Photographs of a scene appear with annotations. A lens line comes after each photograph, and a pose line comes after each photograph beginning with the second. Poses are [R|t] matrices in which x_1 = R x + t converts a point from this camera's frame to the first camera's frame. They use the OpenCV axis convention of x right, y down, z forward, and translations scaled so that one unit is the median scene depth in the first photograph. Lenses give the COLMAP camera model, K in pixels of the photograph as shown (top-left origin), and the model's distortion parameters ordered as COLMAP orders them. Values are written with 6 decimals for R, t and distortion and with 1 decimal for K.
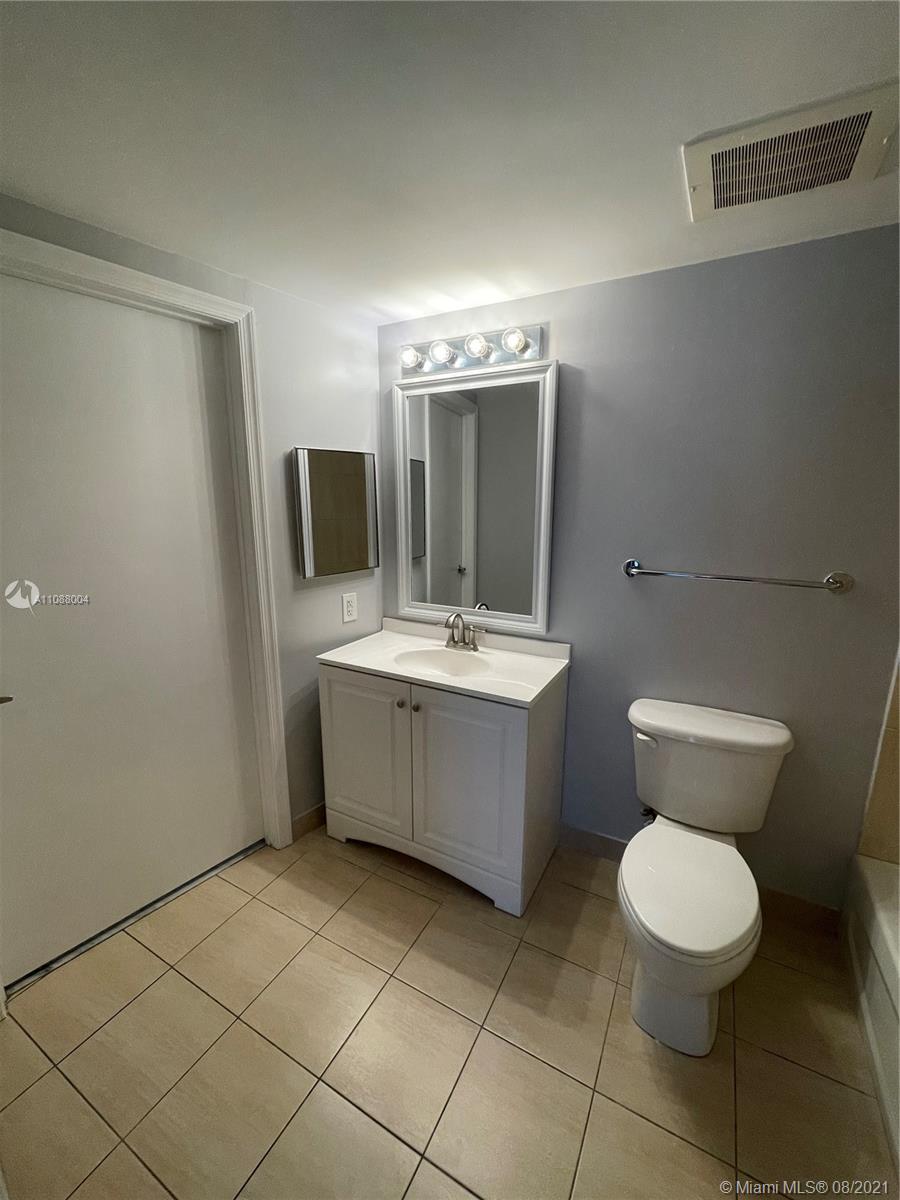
lens RADIAL K [[484.6, 0, 453.8], [0, 484.6, 602.5], [0, 0, 1]] dist [-0.002770, -0.000064]
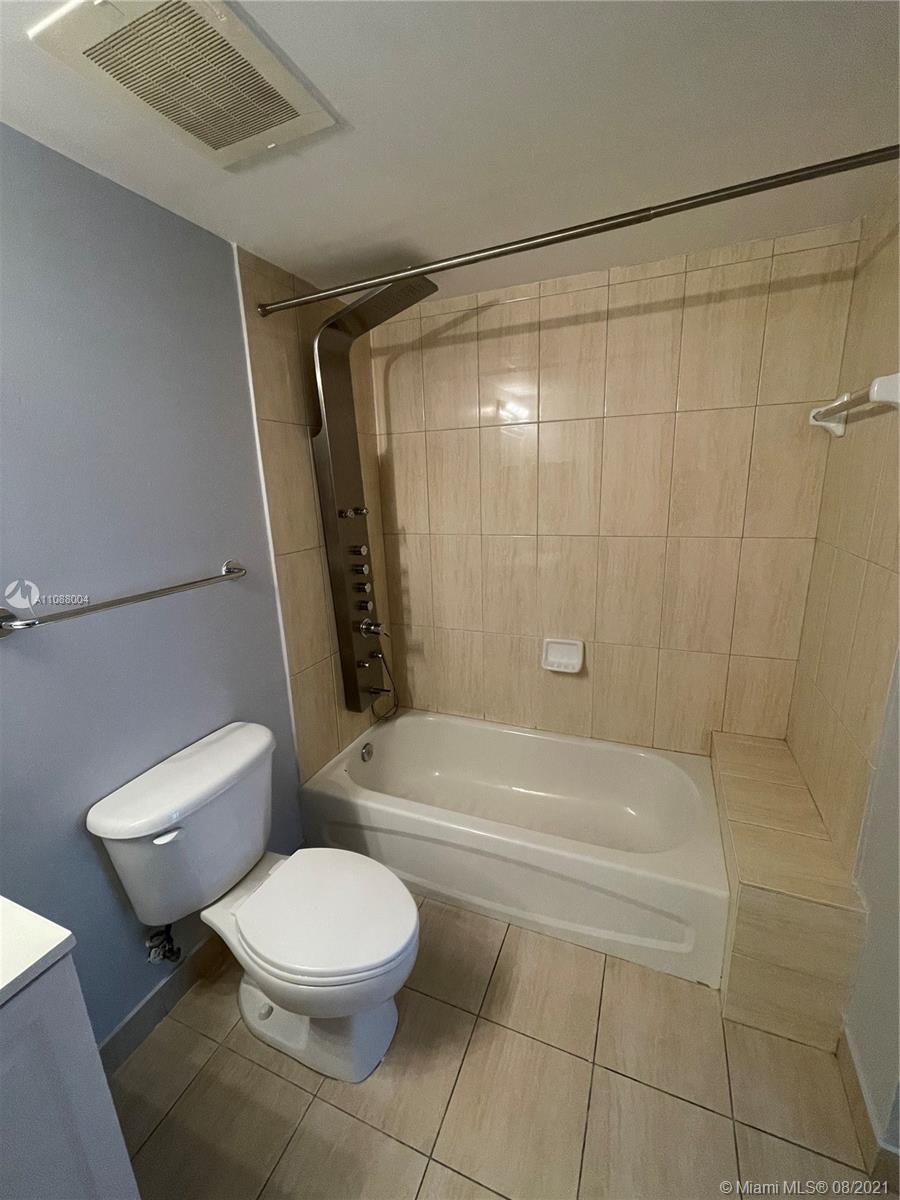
lens RADIAL K [[484.6, 0, 453.8], [0, 484.6, 602.5], [0, 0, 1]] dist [-0.002770, -0.000064]
pose [[-0.102233, -0.238348, 0.965784, -0.267138], [0.243089, 0.935450, 0.256594, -0.128974], [-0.964602, 0.261004, -0.037693, 0.597995]]
